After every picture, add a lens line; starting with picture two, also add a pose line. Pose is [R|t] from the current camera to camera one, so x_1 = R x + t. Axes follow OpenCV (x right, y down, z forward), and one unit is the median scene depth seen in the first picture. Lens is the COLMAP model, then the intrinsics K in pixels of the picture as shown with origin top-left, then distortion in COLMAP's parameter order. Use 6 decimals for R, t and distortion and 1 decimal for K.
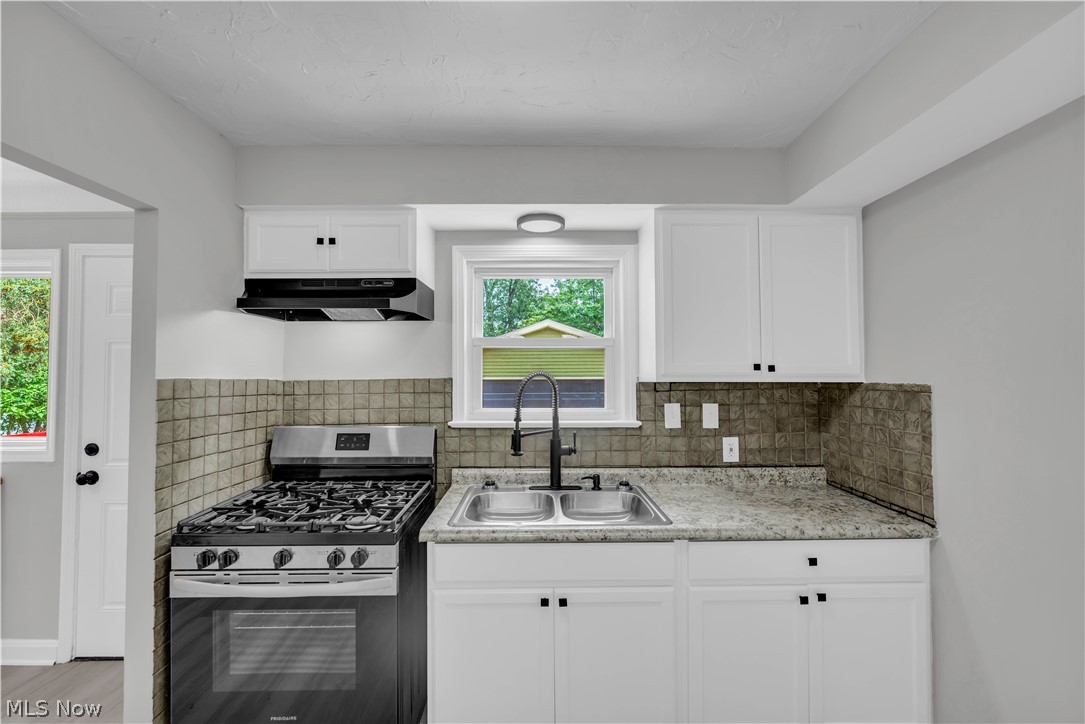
lens RADIAL K [[440.5, 0, 542.1], [0, 440.5, 363.0], [0, 0, 1]] dist [-0.000012, -0.000165]
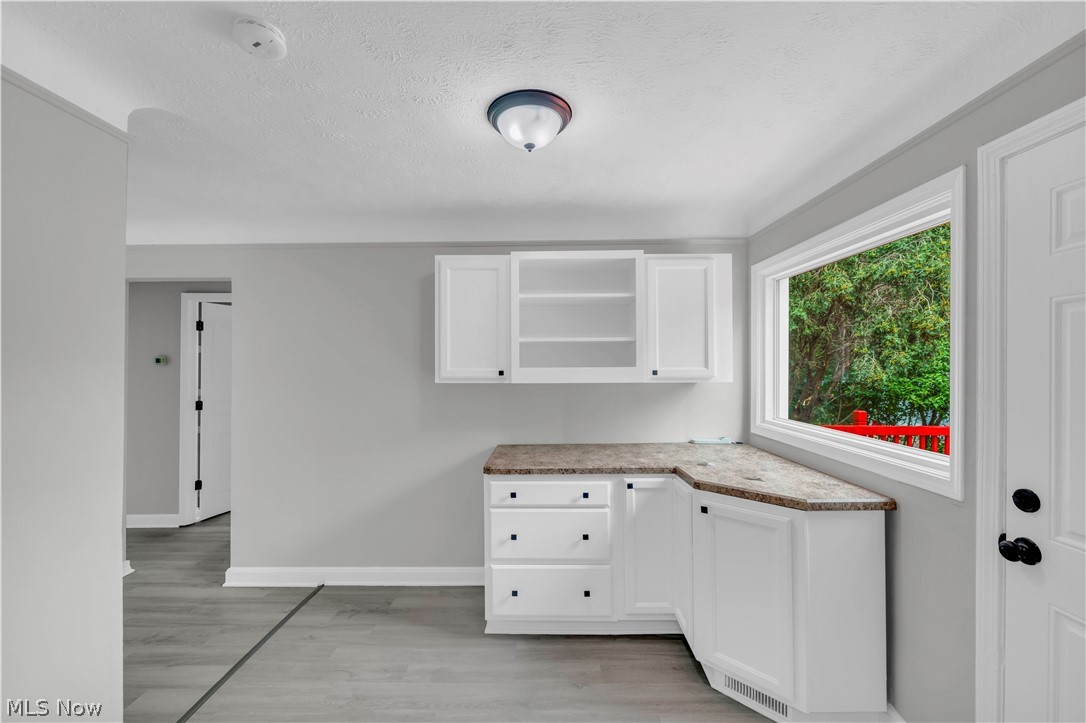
lens RADIAL K [[441.5, 0, 541.4], [0, 441.5, 364.2], [0, 0, 1]] dist [-0.001153, -0.000111]
pose [[-0.006707, 0.003012, -0.999973, -0.468692], [0.022748, 0.999737, 0.002859, 0.010852], [0.999719, -0.022728, -0.006774, 0.402300]]
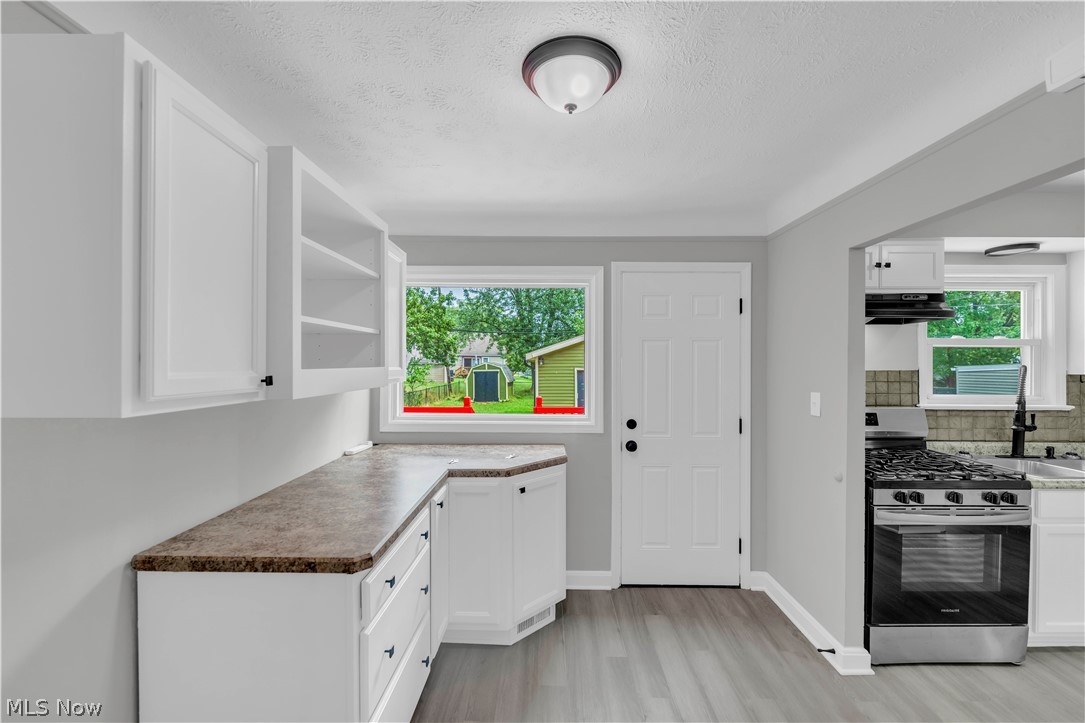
lens RADIAL K [[440.5, 0, 542.1], [0, 440.5, 362.5], [0, 0, 1]] dist [-0.000012, -0.000165]
pose [[0.999873, 0.007498, -0.014043, -1.269836], [-0.007244, 0.999810, 0.018115, -0.003245], [0.014177, -0.018011, 0.999737, -0.279676]]
